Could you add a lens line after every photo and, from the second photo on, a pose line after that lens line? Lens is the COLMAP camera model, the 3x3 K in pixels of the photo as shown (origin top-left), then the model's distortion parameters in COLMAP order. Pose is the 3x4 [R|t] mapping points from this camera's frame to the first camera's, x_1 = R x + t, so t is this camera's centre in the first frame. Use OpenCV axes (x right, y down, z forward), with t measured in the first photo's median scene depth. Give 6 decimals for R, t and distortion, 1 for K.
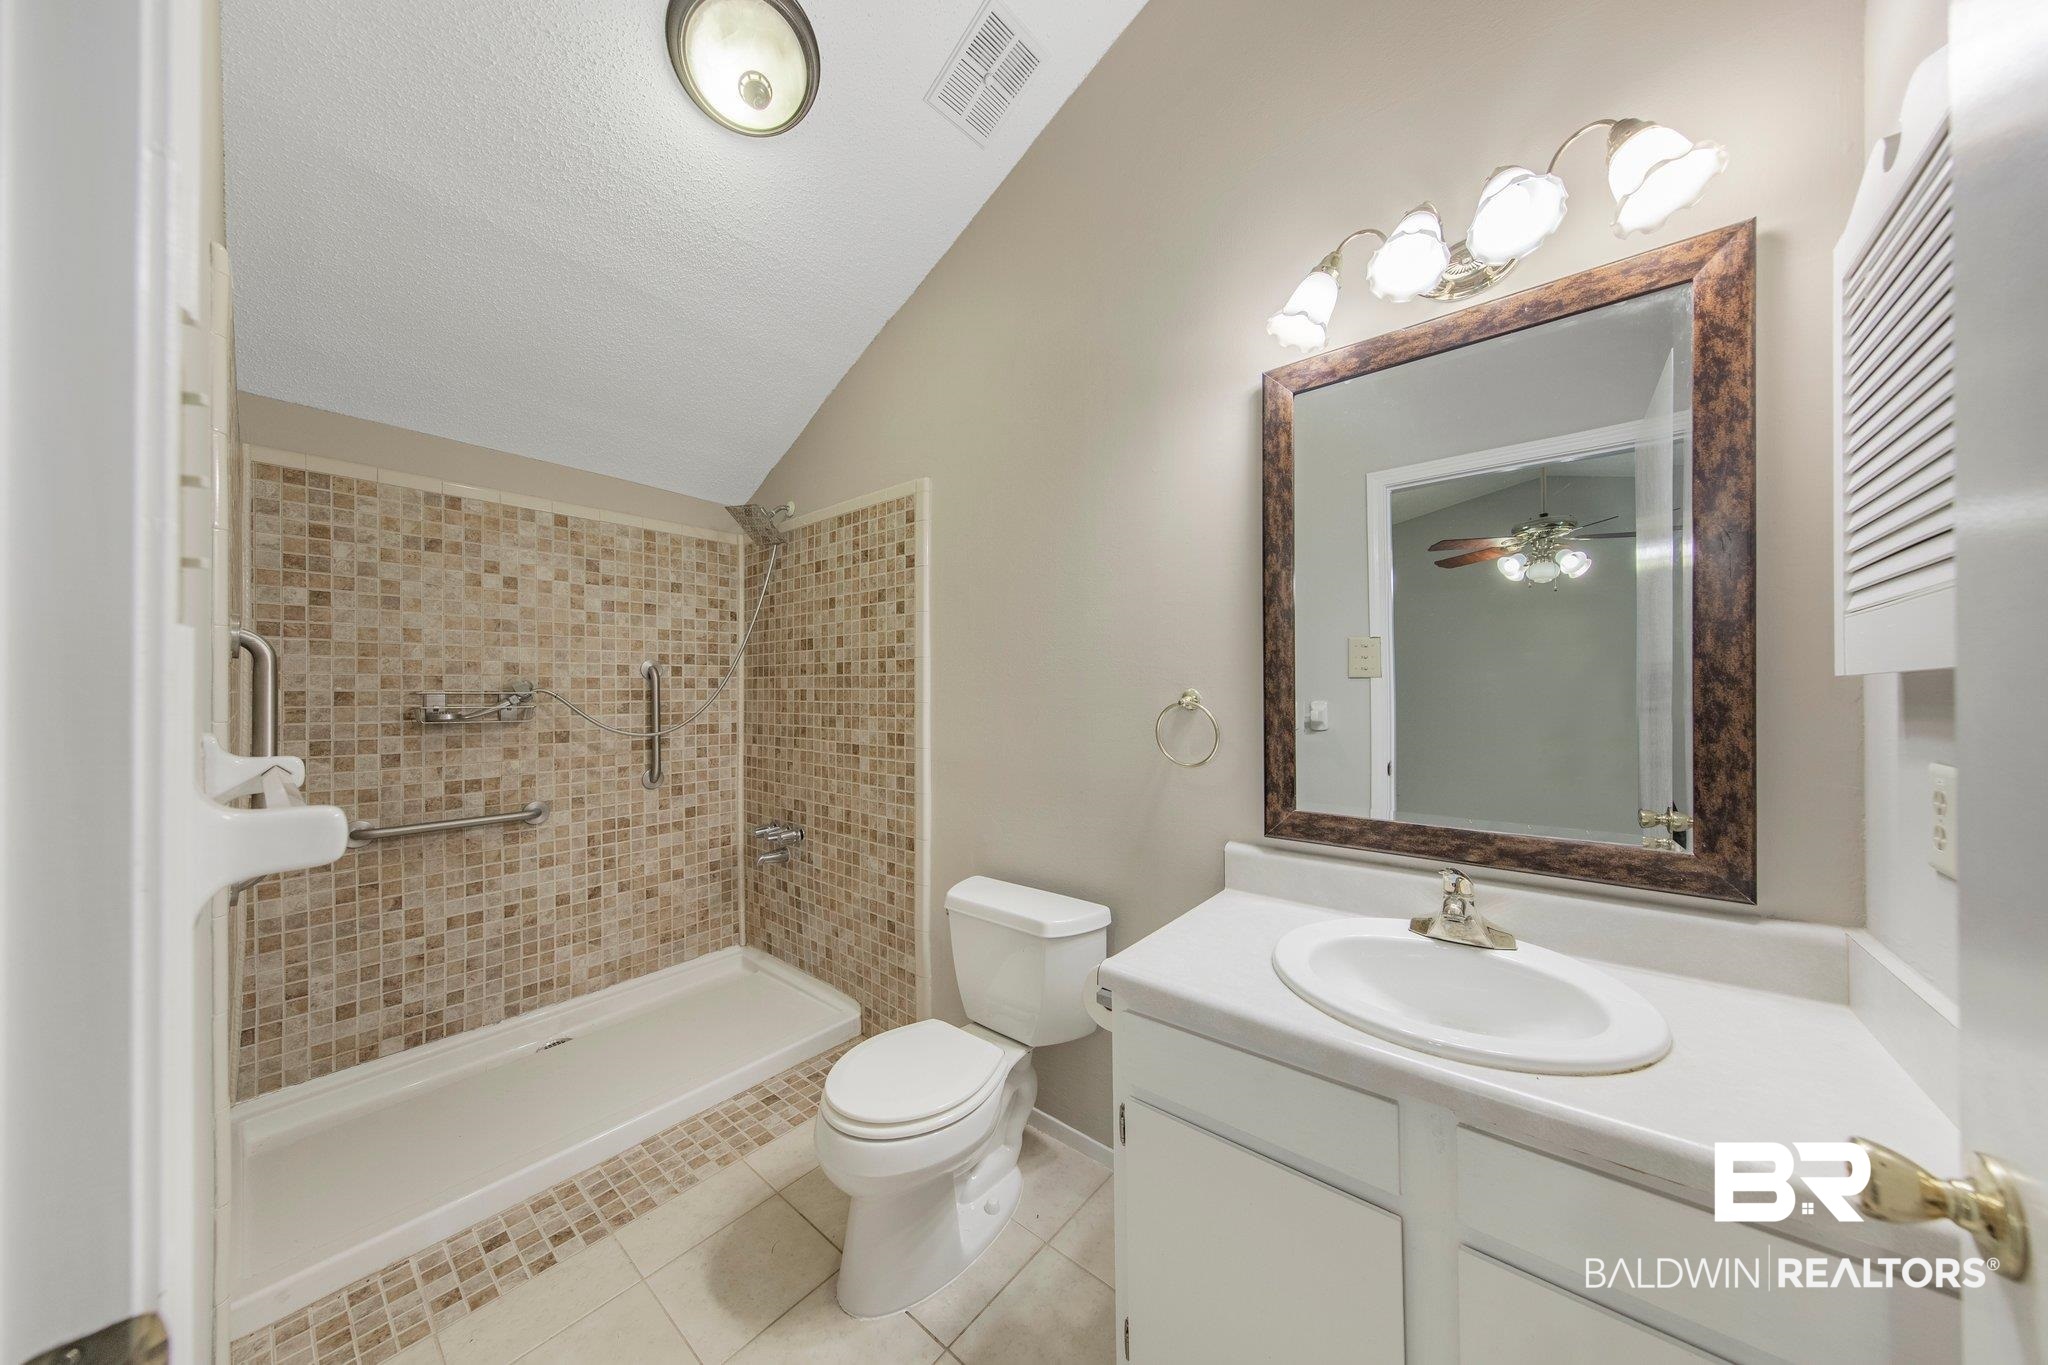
lens RADIAL K [[649.3, 0, 1024.9], [0, 649.3, 692.5], [0, 0, 1]] dist [0.010124, -0.001002]
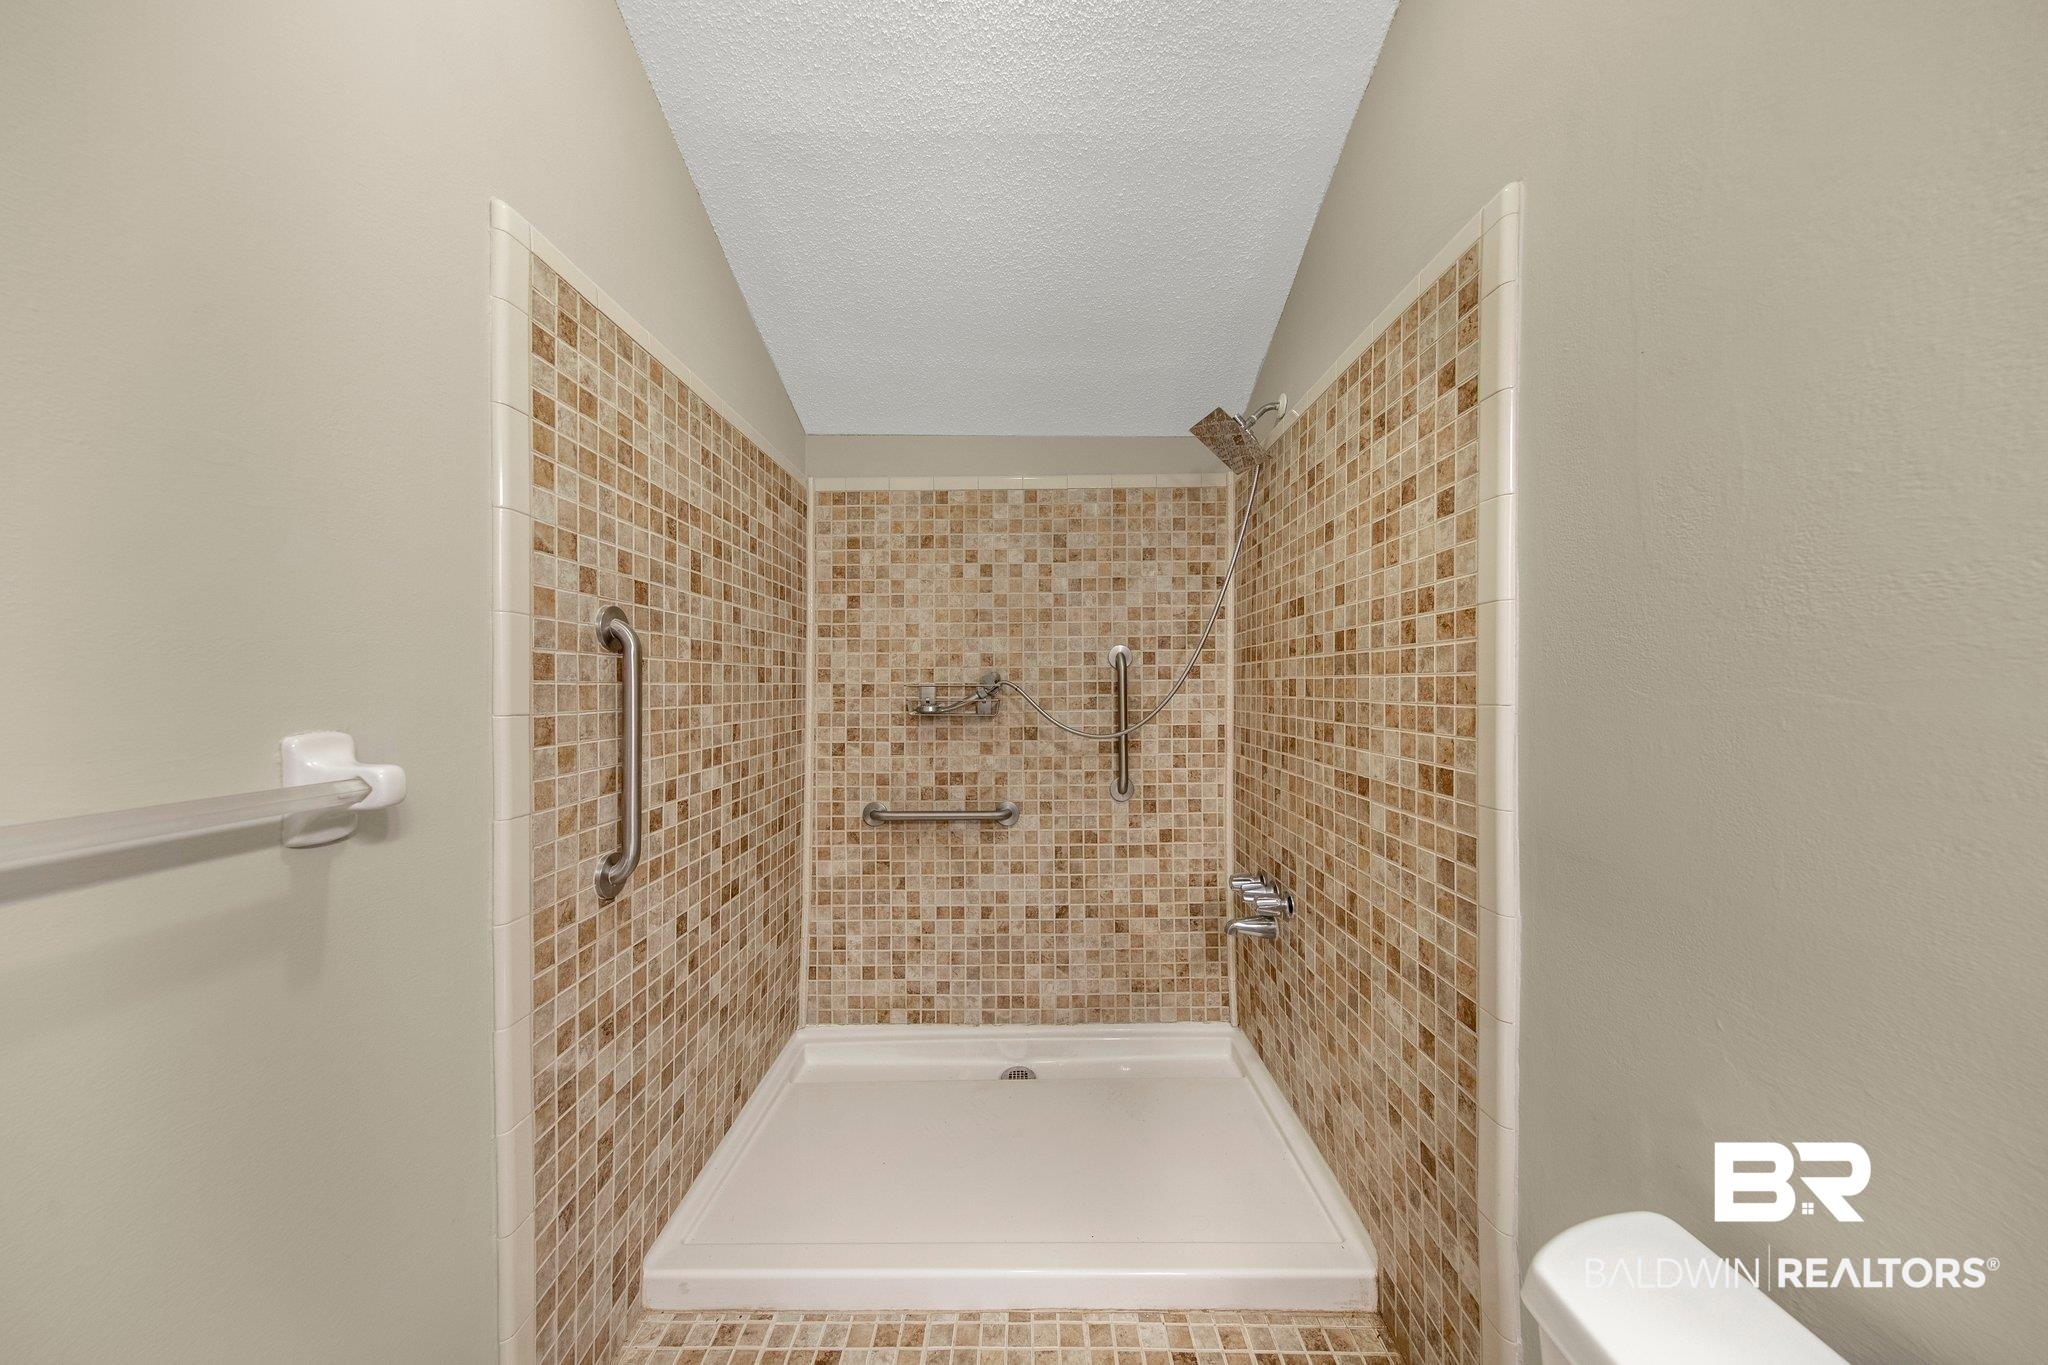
lens RADIAL K [[649.3, 0, 1021.4], [0, 649.3, 688.7], [0, 0, 1]] dist [0.010124, -0.001002]
pose [[0.635433, 0.001699, -0.772154, -0.019997], [0.002001, 0.999991, 0.003847, 0.002293], [0.772153, -0.003990, 0.635424, 0.448178]]
